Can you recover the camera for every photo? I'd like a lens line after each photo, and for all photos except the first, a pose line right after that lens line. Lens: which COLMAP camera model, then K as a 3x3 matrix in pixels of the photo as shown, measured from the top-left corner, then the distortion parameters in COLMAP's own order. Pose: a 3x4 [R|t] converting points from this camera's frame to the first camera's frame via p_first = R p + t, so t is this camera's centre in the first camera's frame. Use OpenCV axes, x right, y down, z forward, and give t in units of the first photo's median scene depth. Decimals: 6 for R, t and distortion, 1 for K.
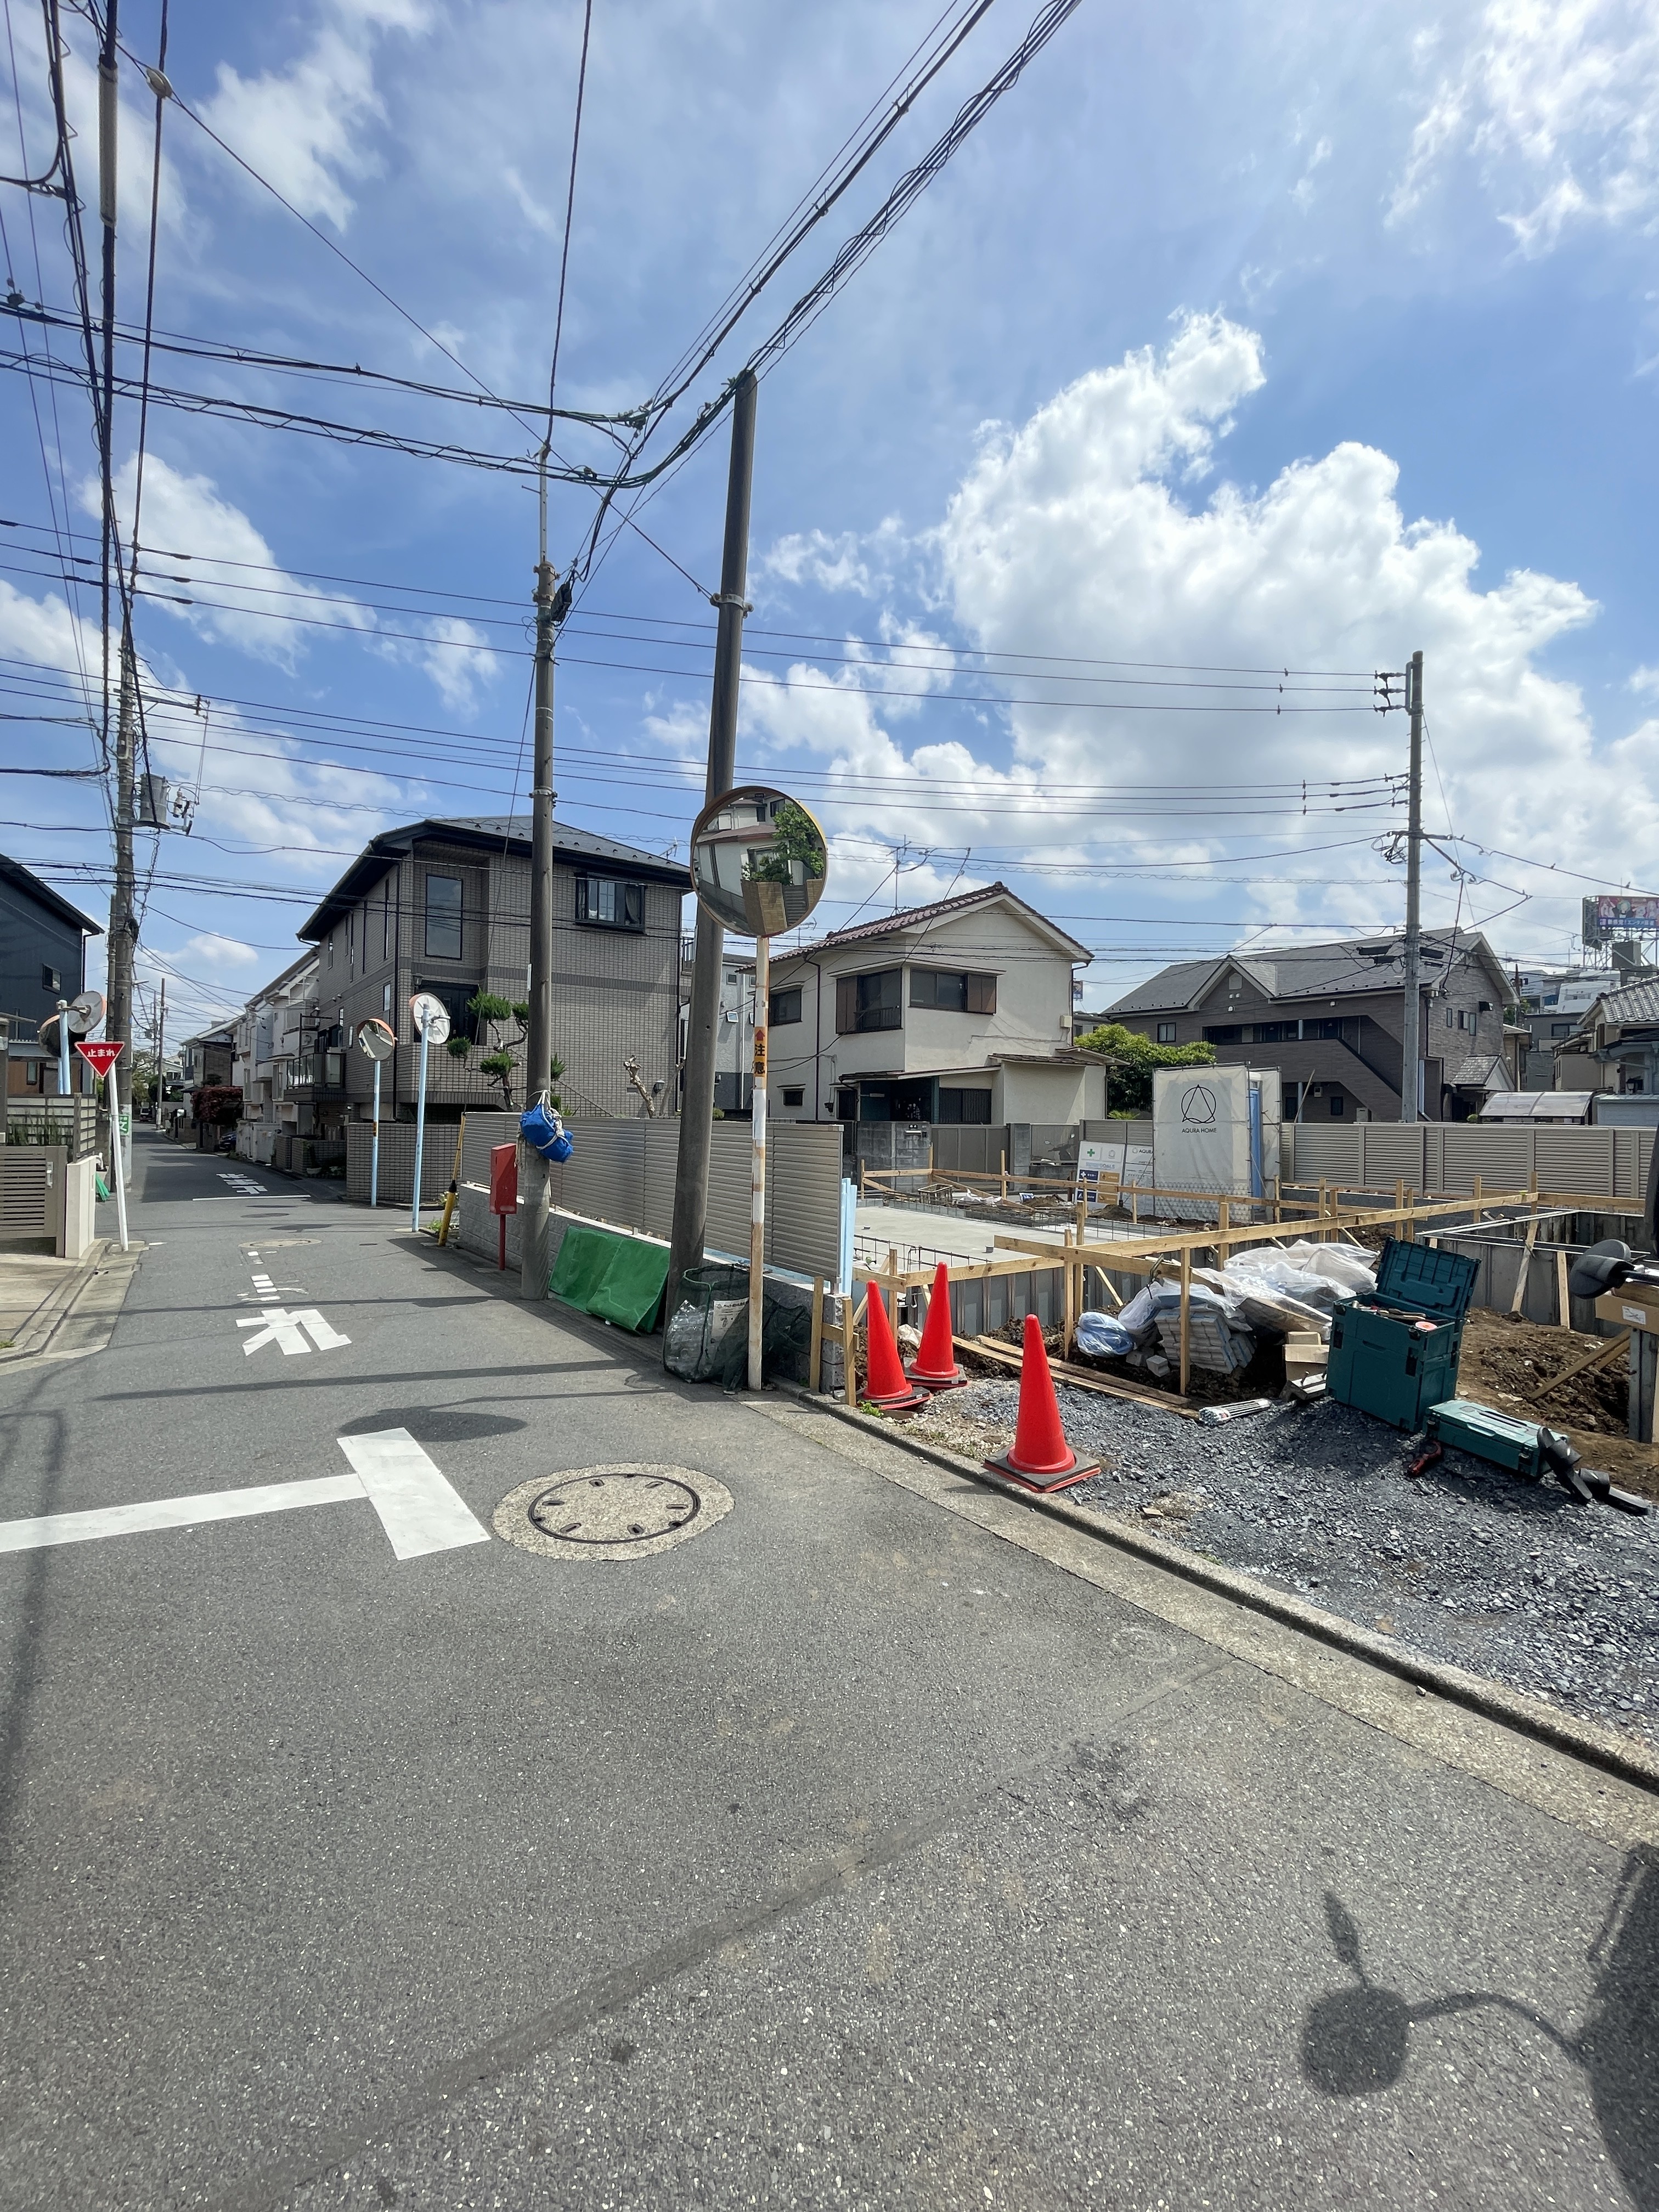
lens RADIAL K [[886.2, 0, 845.9], [0, 886.2, 1112.2], [0, 0, 1]] dist [-0.007470, 0.000357]
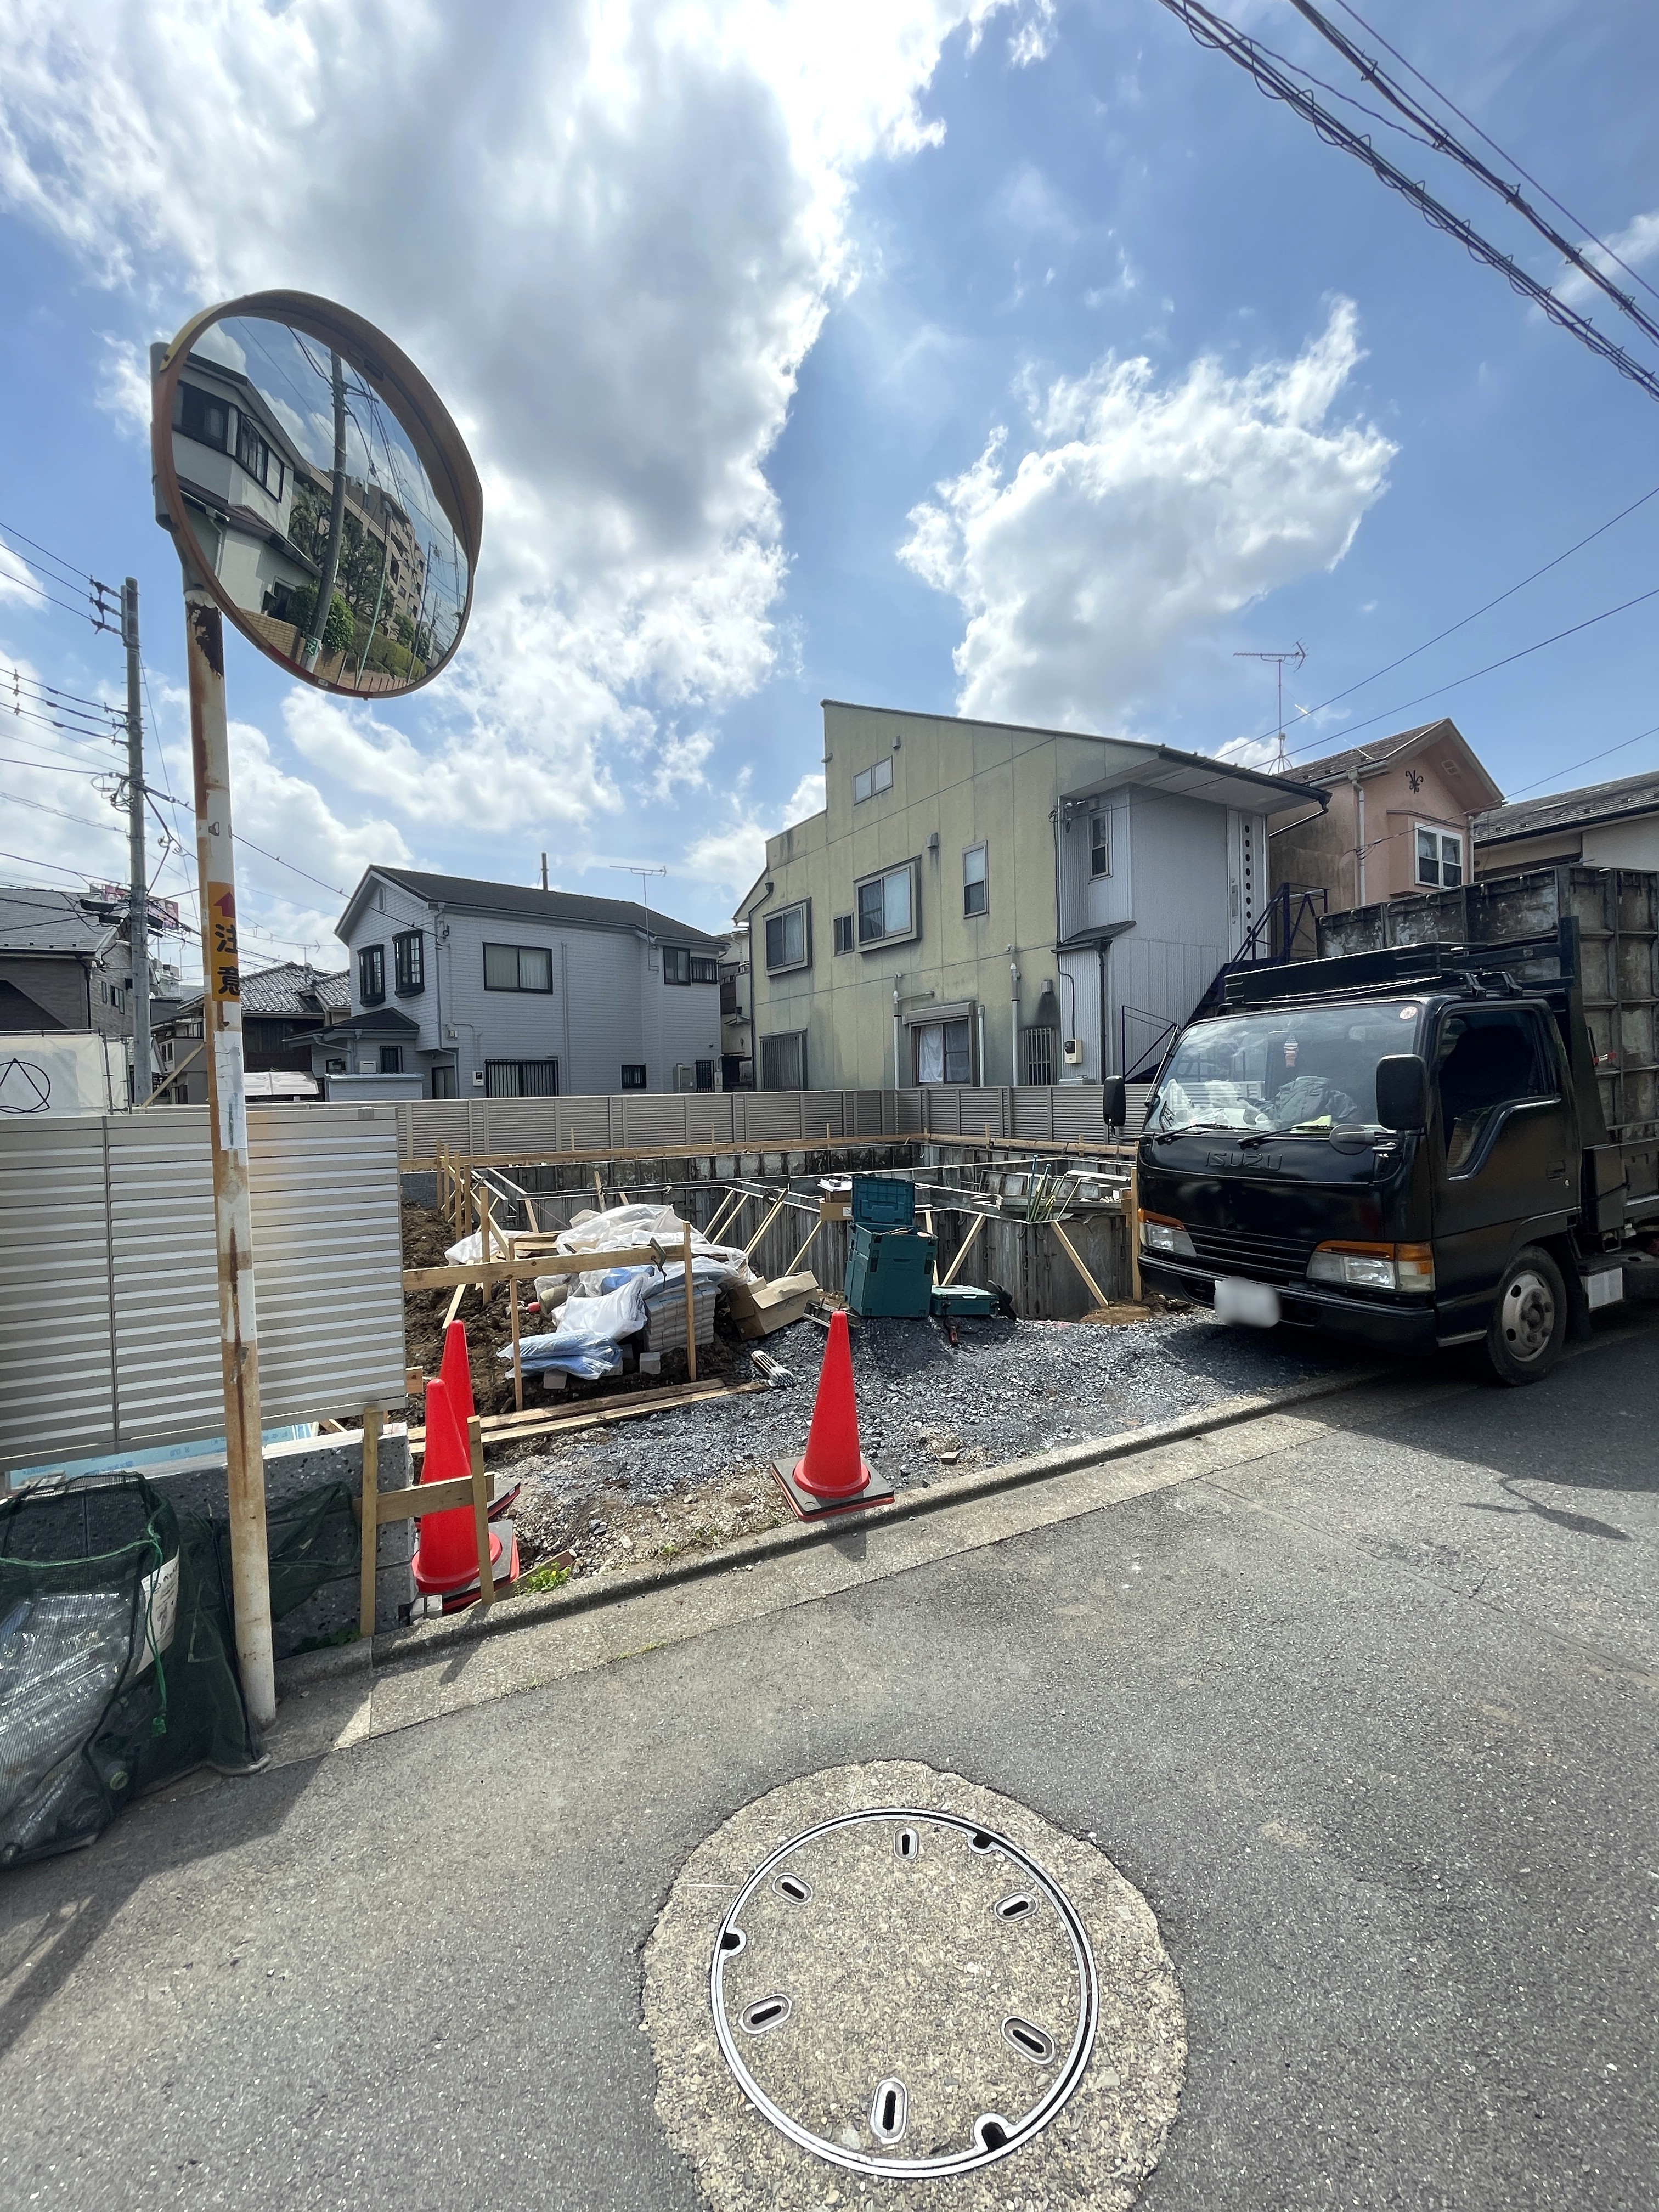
lens RADIAL K [[886.2, 0, 837.8], [0, 886.2, 1099.0], [0, 0, 1]] dist [-0.007470, 0.000357]
pose [[0.188220, -0.030226, 0.981662, -0.498364], [0.029473, 0.999250, 0.025117, 0.008111], [-0.981685, 0.024205, 0.188970, 0.688343]]
